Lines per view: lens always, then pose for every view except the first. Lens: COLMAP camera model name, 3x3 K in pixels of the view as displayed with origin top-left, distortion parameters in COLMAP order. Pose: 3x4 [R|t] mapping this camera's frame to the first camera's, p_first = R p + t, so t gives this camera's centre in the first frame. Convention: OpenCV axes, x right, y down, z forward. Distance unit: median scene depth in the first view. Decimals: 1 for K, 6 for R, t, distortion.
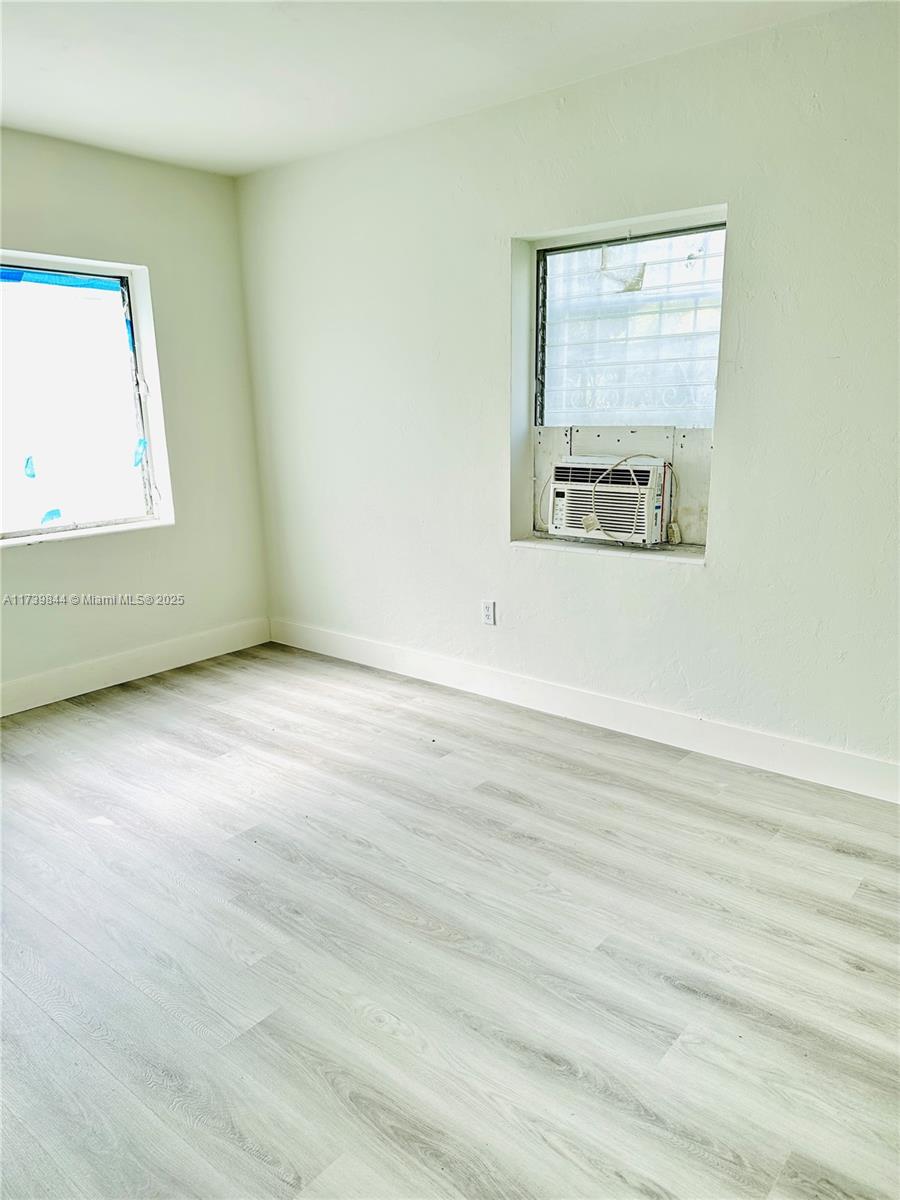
lens RADIAL K [[835.8, 0, 450.0], [0, 835.8, 600.0], [0, 0, 1]] dist [0.130701, -0.213933]
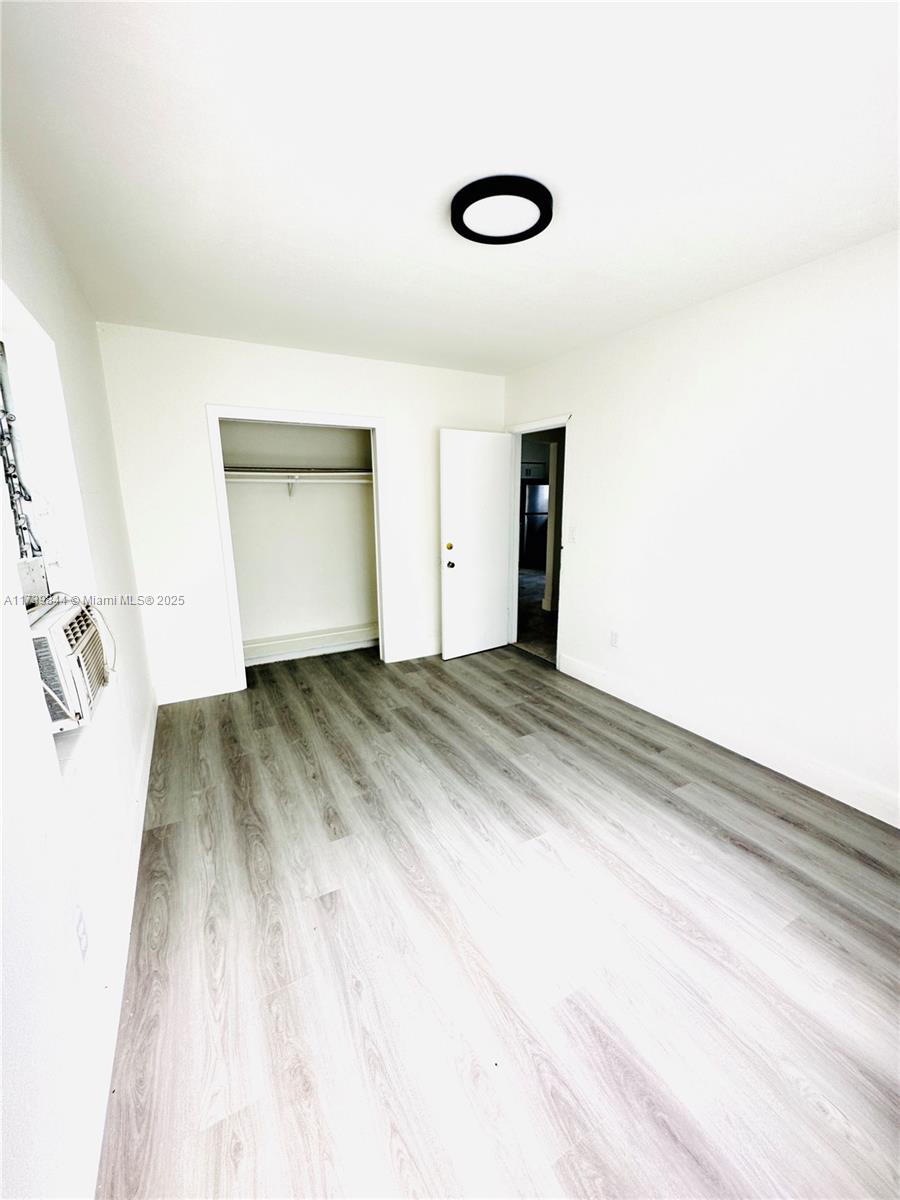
lens RADIAL K [[480.6, 0, 451.5], [0, 480.6, 597.6], [0, 0, 1]] dist [-0.007540, 0.001018]
pose [[-0.931027, -0.047662, 0.361825, -0.374383], [0.110753, 0.907779, 0.404562, -0.381833], [-0.347739, 0.416731, -0.839888, 1.519001]]
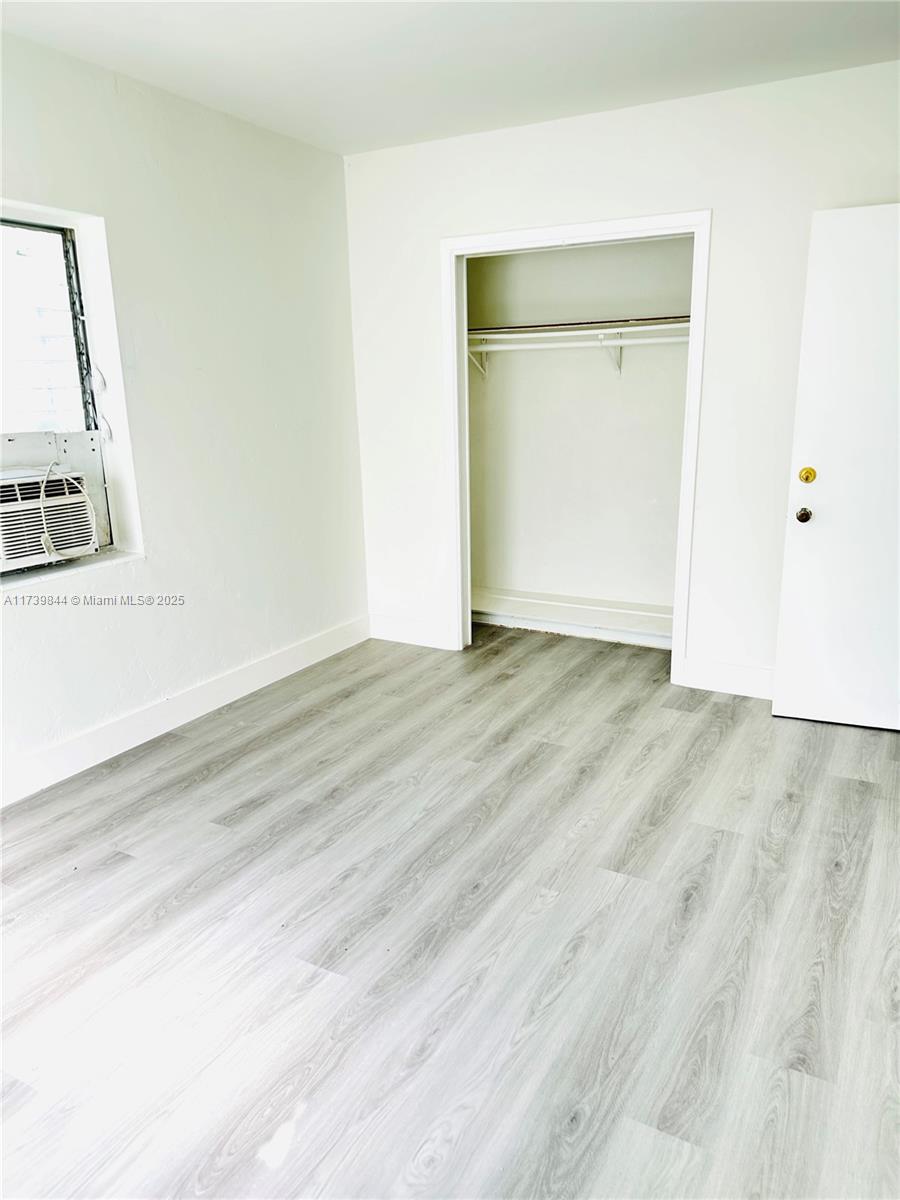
lens RADIAL K [[835.8, 0, 450.0], [0, 835.8, 600.0], [0, 0, 1]] dist [0.130701, -0.213933]
pose [[-0.183318, -0.219877, 0.958149, -0.920516], [0.245529, 0.933535, 0.261204, -0.202679], [-0.951898, 0.283136, -0.117148, 0.887810]]
